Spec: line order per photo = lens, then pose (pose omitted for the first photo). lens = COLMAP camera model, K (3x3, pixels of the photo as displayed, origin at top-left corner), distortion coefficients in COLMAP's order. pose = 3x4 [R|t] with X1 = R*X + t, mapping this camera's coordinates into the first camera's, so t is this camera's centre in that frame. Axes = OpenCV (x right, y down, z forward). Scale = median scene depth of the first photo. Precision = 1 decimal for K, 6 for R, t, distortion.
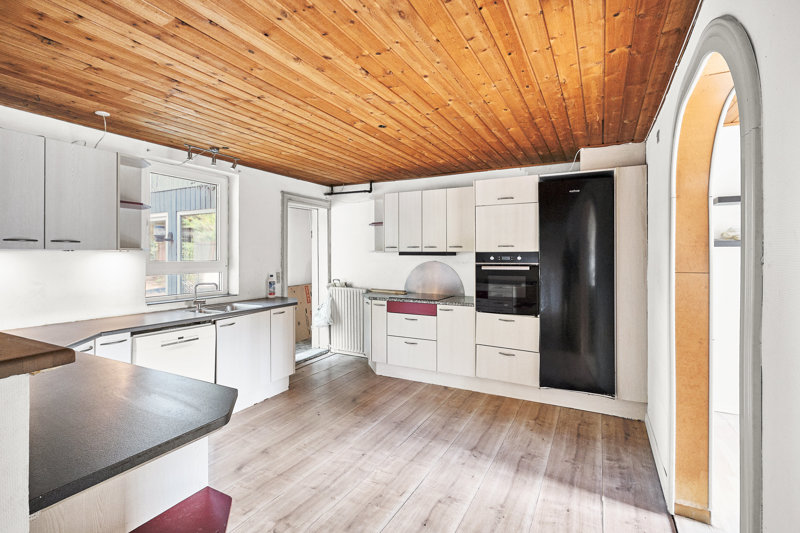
lens RADIAL K [[381.6, 0, 398.4], [0, 381.6, 241.6], [0, 0, 1]] dist [-0.001055, -0.000177]
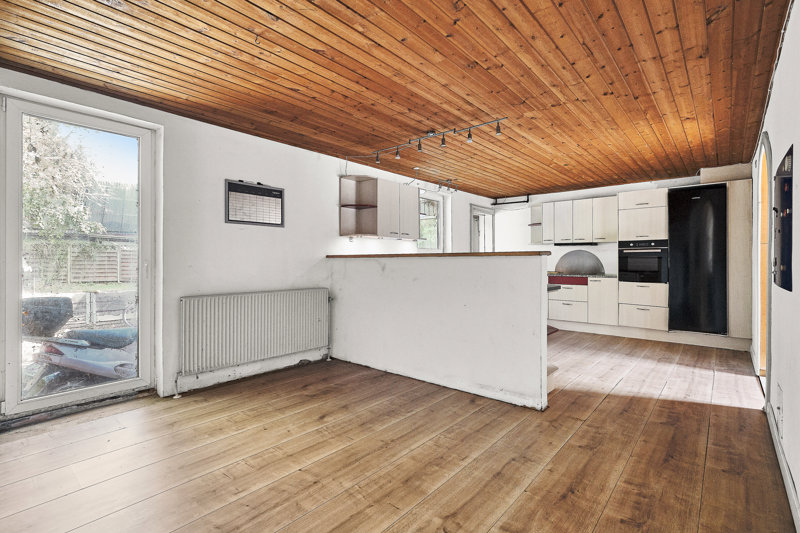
lens RADIAL K [[379.8, 0, 398.7], [0, 379.8, 254.0], [0, 0, 1]] dist [0.002246, 0.000285]
pose [[0.975068, -0.005601, -0.221837, -0.308956], [0.009267, 0.999837, 0.015487, 0.047952], [0.221714, -0.017156, 0.974961, -0.640838]]
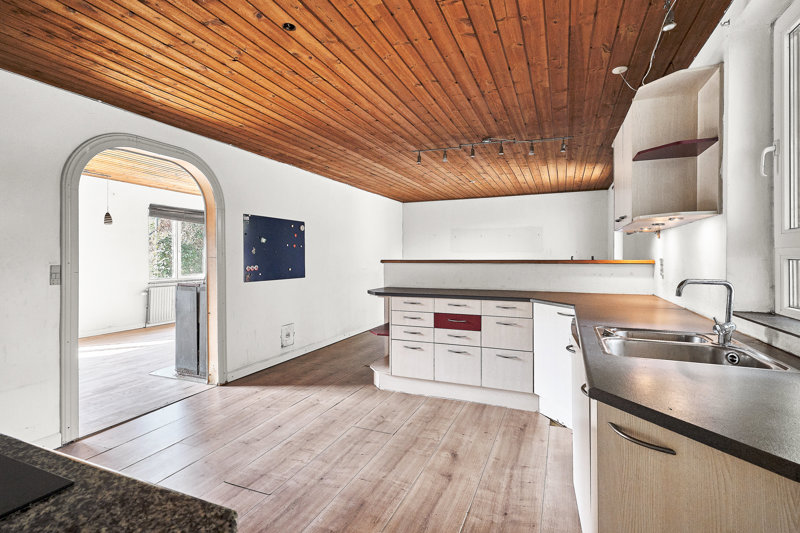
lens RADIAL K [[384.3, 0, 400.0], [0, 384.3, 266.5], [0, 0, 1]] dist [0.000105, -0.000011]
pose [[-0.996173, 0.004768, -0.087273, -0.135036], [0.005870, 0.999906, -0.012368, 0.091228], [0.087206, -0.012833, -0.996108, 1.309662]]
